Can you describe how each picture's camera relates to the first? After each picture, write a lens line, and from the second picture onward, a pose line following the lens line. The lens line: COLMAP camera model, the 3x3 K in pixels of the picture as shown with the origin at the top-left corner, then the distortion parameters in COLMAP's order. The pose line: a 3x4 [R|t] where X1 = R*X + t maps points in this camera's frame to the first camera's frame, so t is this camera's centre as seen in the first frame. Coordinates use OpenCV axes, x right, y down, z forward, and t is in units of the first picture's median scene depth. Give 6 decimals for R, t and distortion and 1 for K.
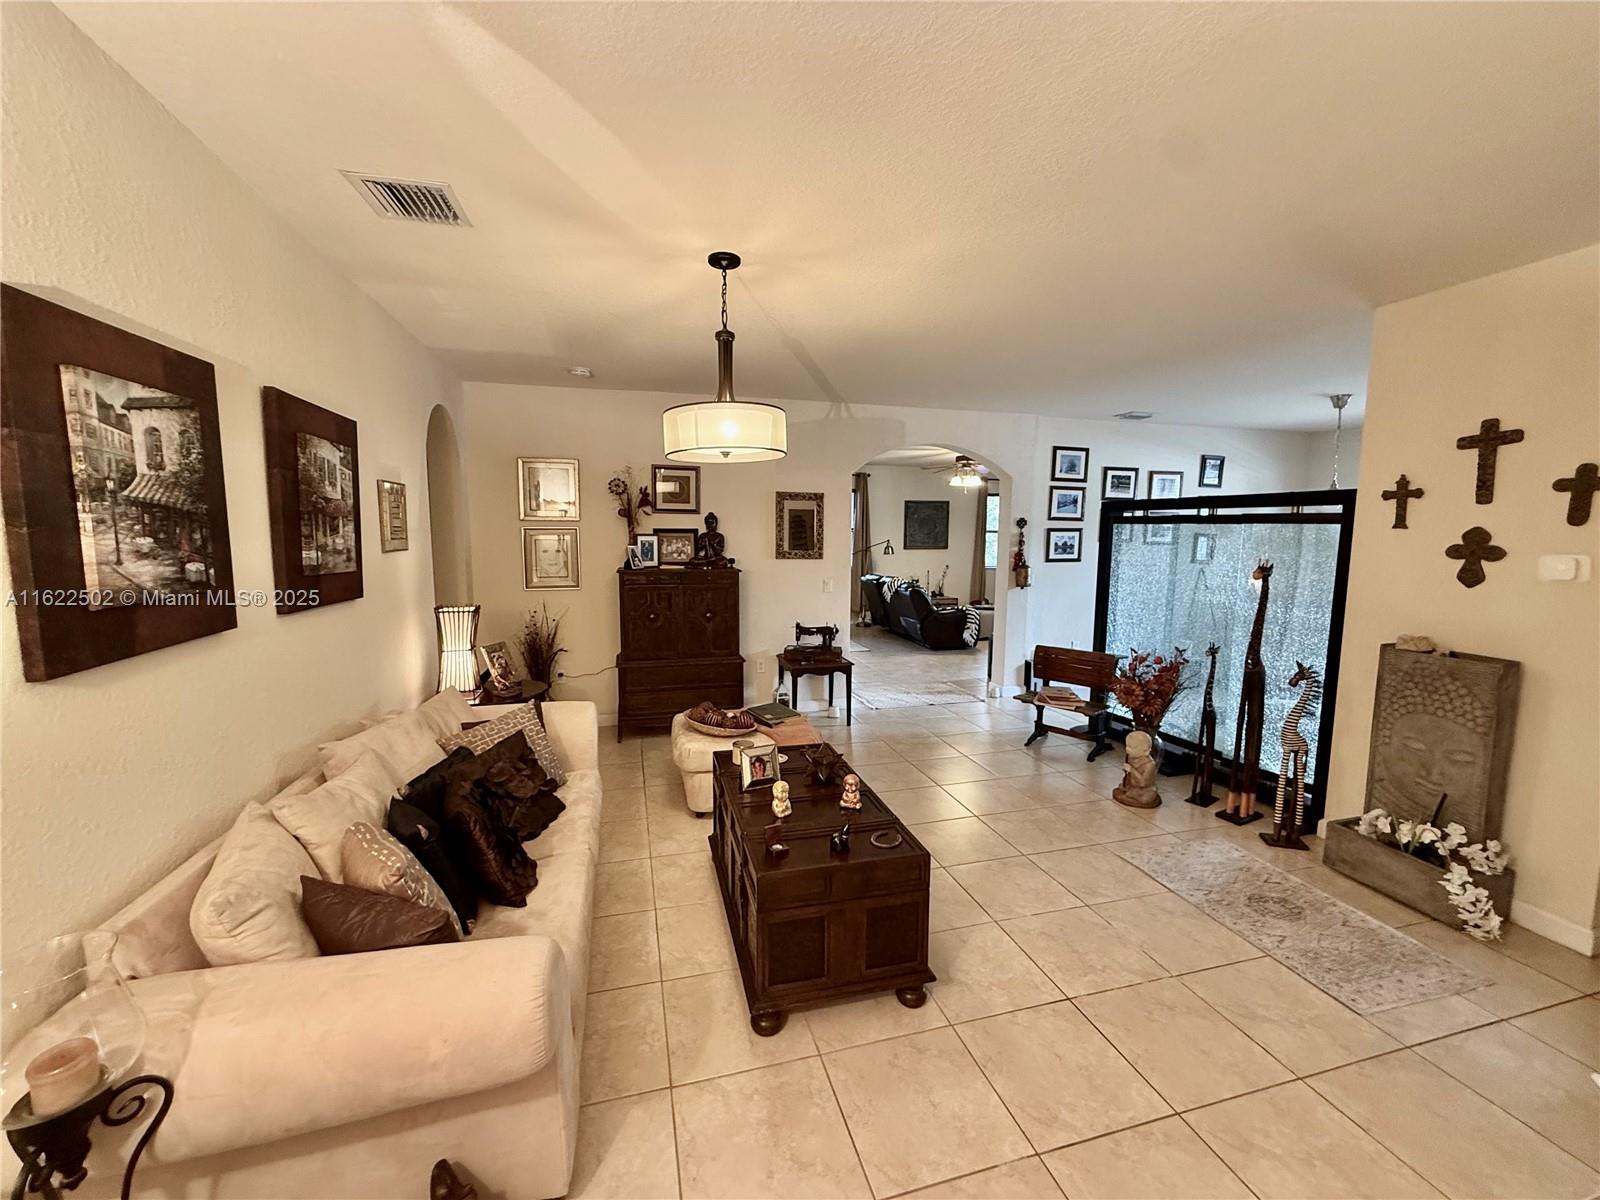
lens RADIAL K [[639.1, 0, 802.6], [0, 639.1, 601.3], [0, 0, 1]] dist [0.001437, -0.000005]
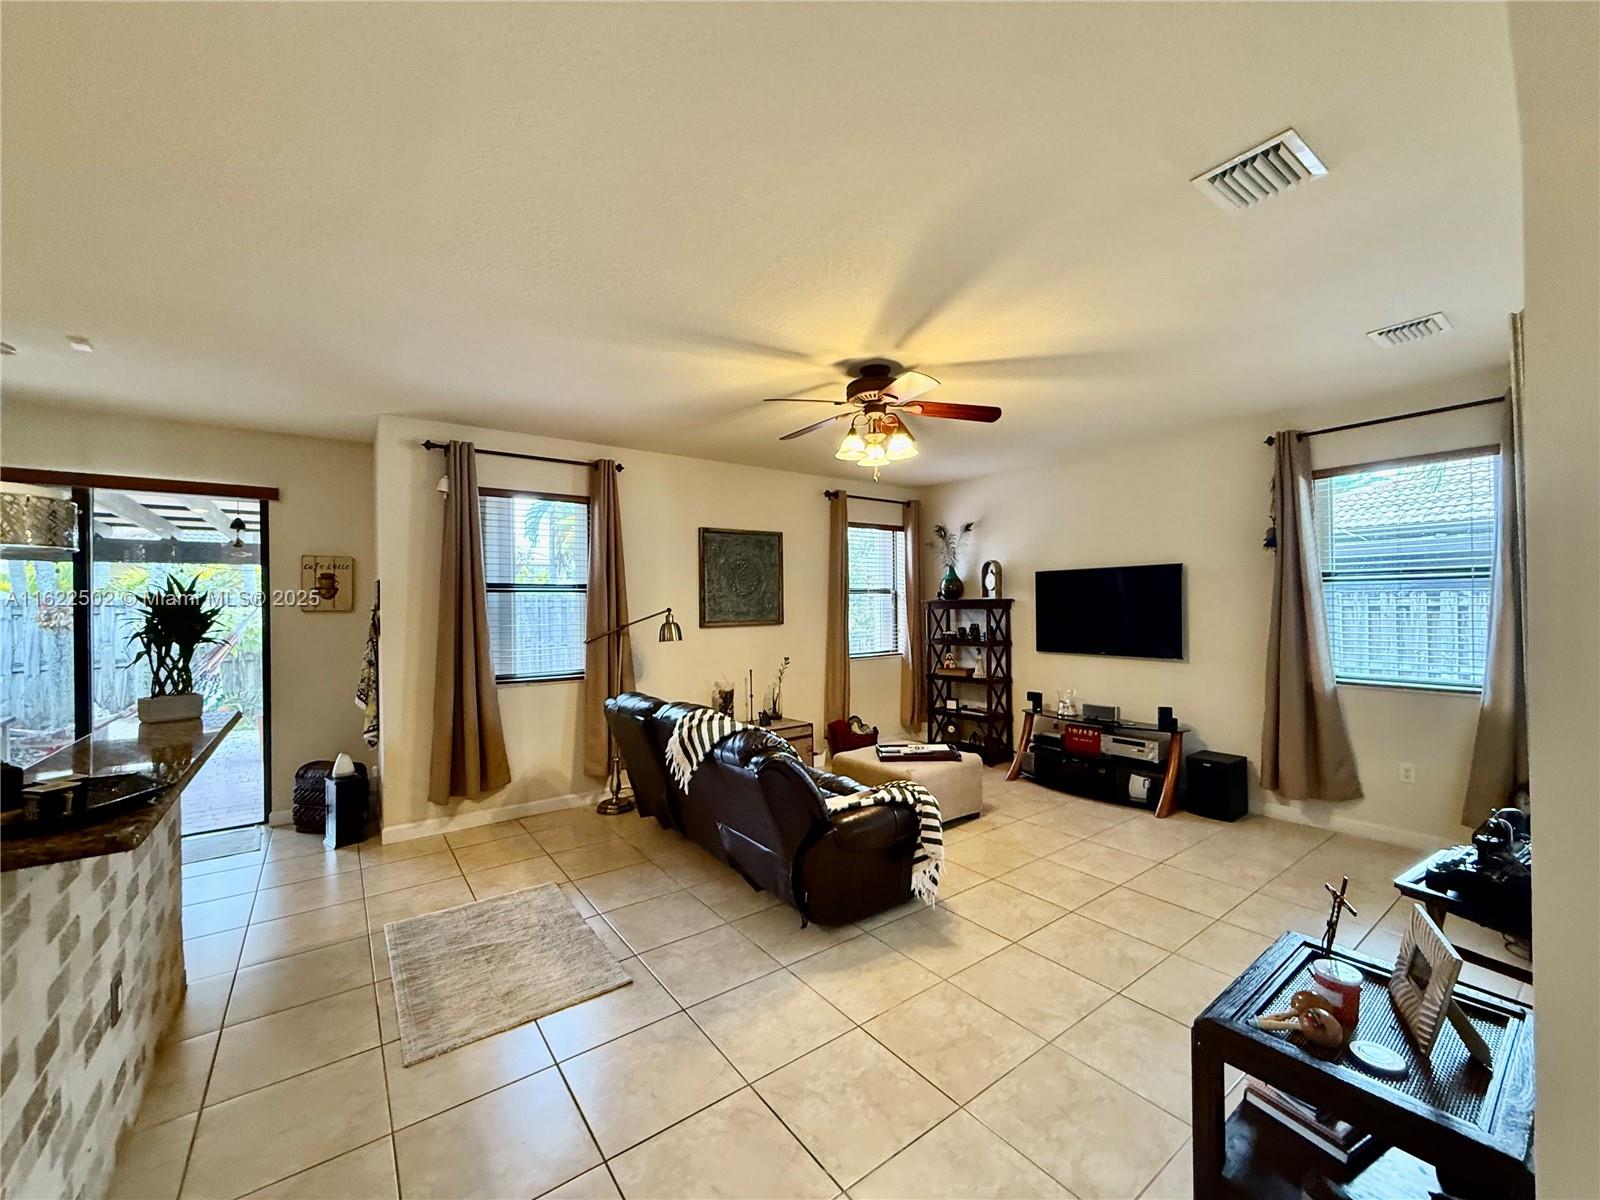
lens RADIAL K [[639.1, 0, 798.8], [0, 639.1, 602.6], [0, 0, 1]] dist [0.001437, -0.000005]
pose [[0.936039, -0.013550, 0.351635, 0.132066], [0.053510, 0.993119, -0.104171, -0.102858], [-0.347804, 0.116325, 0.930323, 1.170062]]
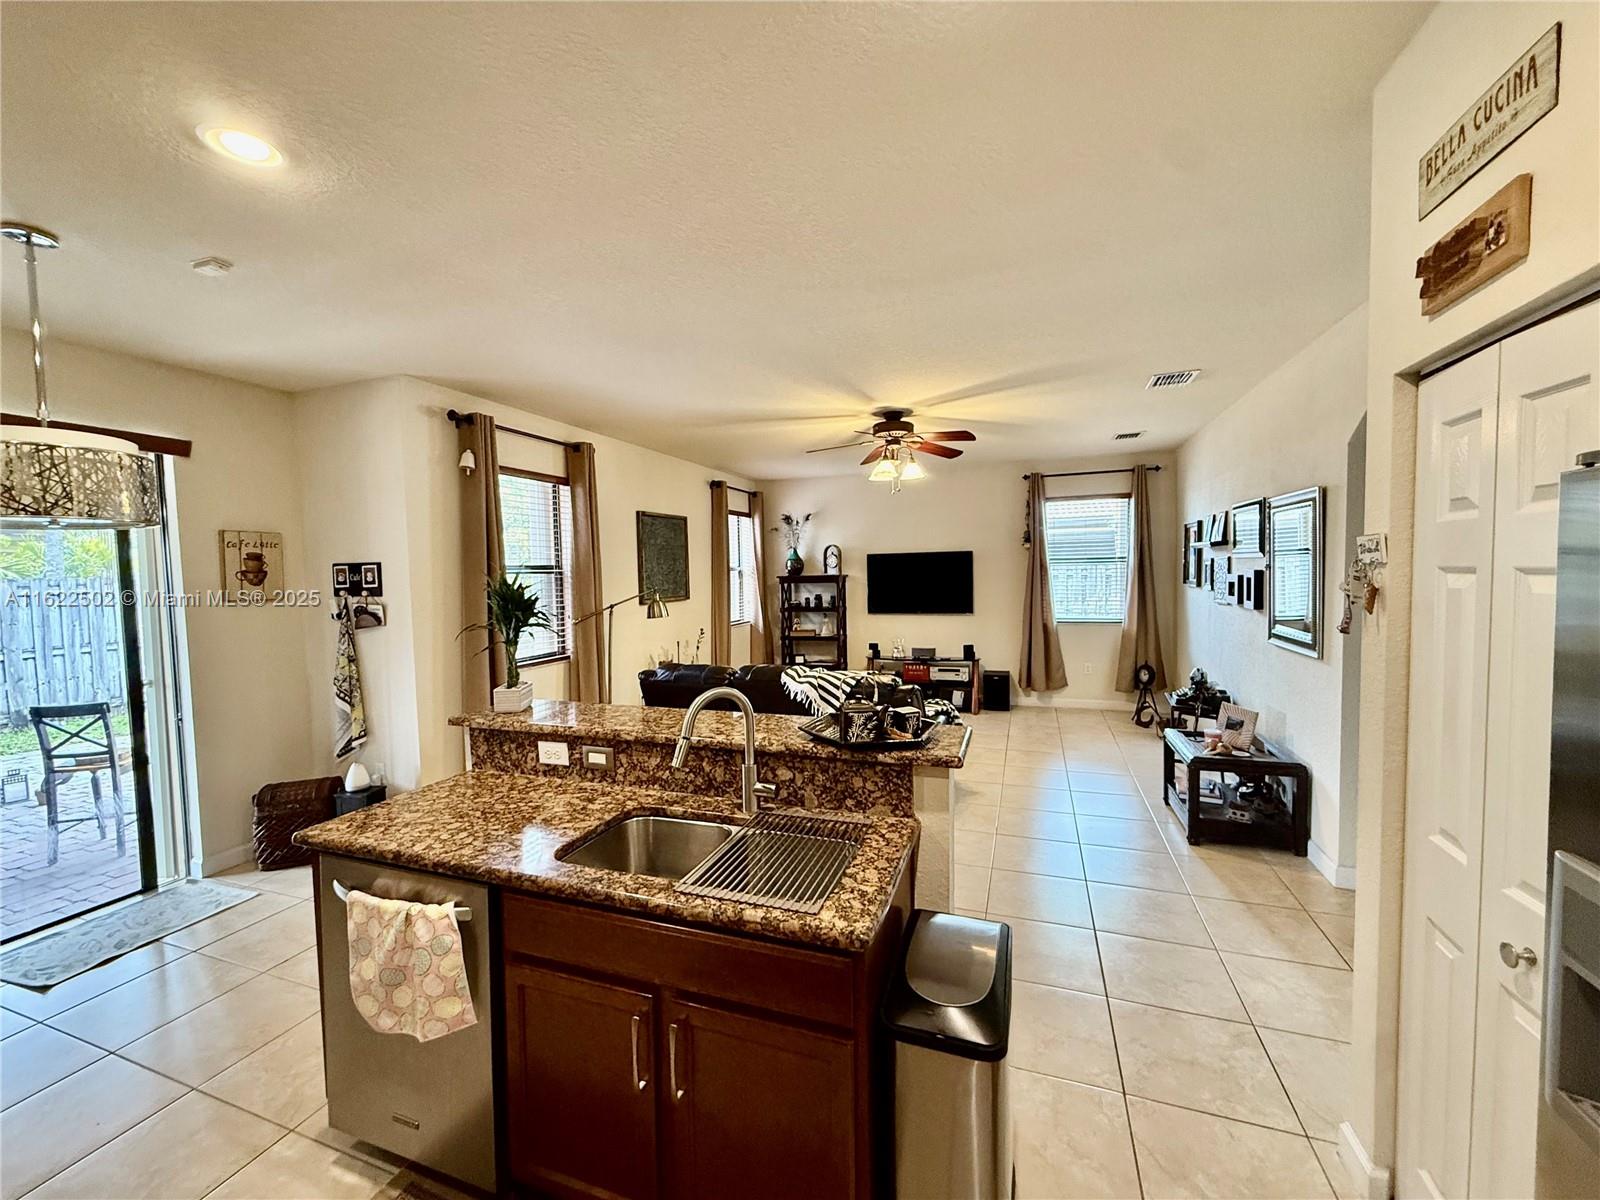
lens RADIAL K [[639.1, 0, 798.4], [0, 639.1, 603.0], [0, 0, 1]] dist [0.001437, -0.000005]
pose [[0.578814, -0.058441, 0.813362, -0.411790], [0.112528, 0.993611, -0.008686, -0.143102], [-0.807658, 0.096553, 0.581692, 1.331592]]
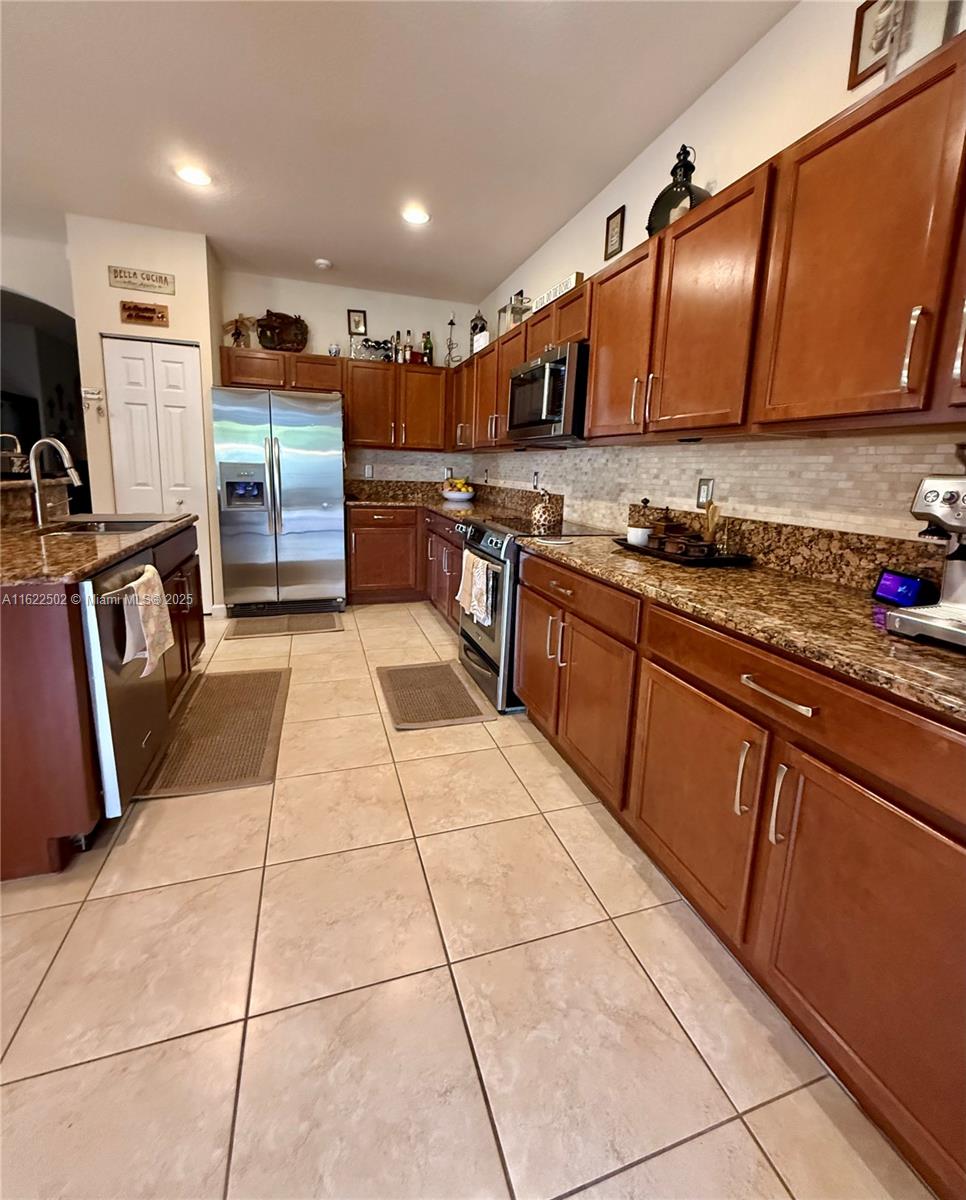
lens RADIAL K [[517.1, 0, 486.4], [0, 517.1, 554.9], [0, 0, 1]] dist [0.000566, -0.000186]
pose [[-0.997991, -0.031048, -0.055235, -0.498280], [-0.044971, 0.961169, 0.272272, -0.144482], [0.044637, 0.274209, -0.960634, 2.047101]]
